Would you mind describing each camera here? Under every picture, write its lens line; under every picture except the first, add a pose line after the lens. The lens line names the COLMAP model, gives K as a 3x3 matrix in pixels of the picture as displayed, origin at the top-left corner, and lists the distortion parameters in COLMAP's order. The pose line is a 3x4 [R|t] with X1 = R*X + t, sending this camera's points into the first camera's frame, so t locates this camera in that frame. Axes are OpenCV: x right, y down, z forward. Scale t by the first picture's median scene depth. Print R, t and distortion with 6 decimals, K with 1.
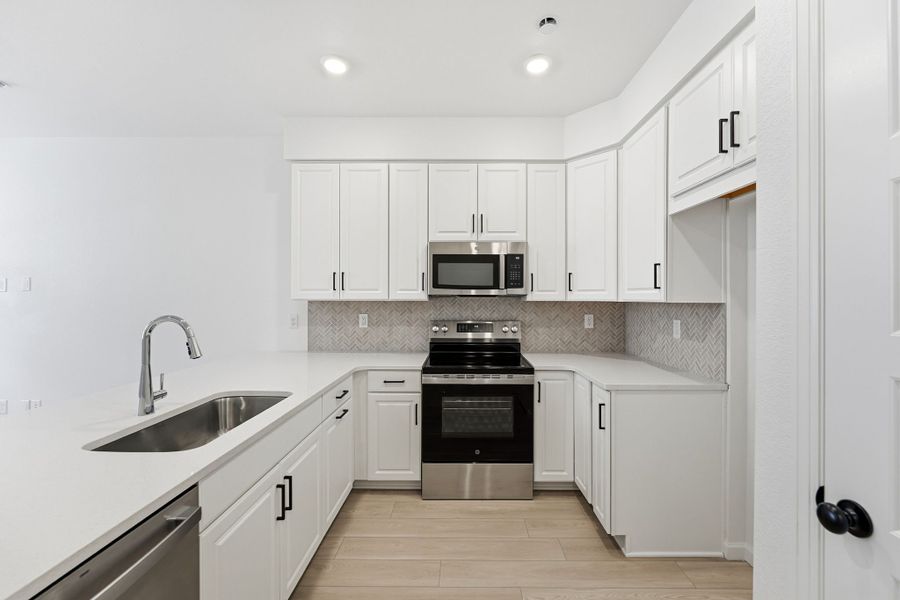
lens RADIAL K [[368.0, 0, 453.3], [0, 368.0, 302.8], [0, 0, 1]] dist [-0.001223, -0.000152]
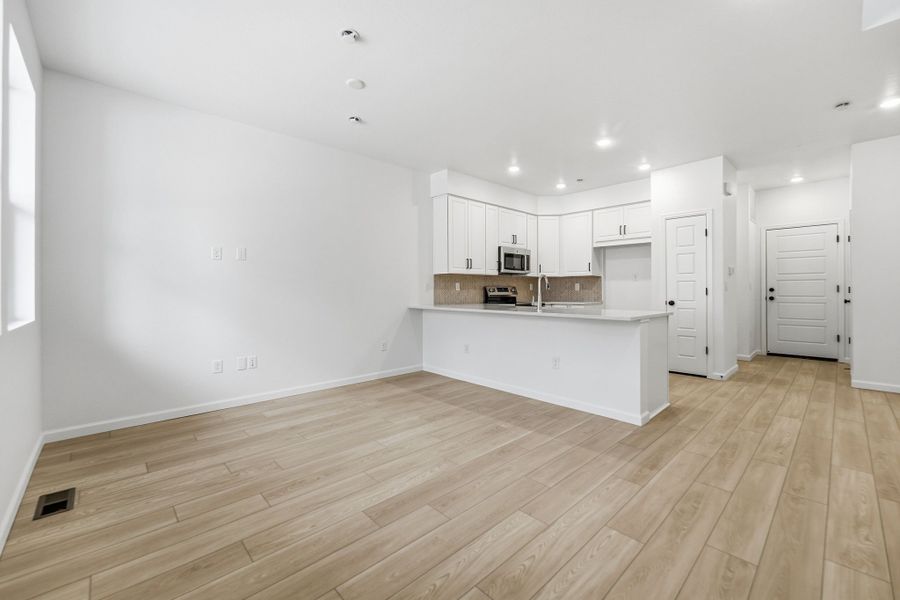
lens RADIAL K [[364.6, 0, 462.1], [0, 364.6, 291.8], [0, 0, 1]] dist [-0.001786, -0.000629]
pose [[0.715960, -0.012233, 0.698034, -1.606675], [0.011288, 0.999919, 0.005945, 0.070309], [-0.698050, 0.003623, 0.716040, -0.290625]]
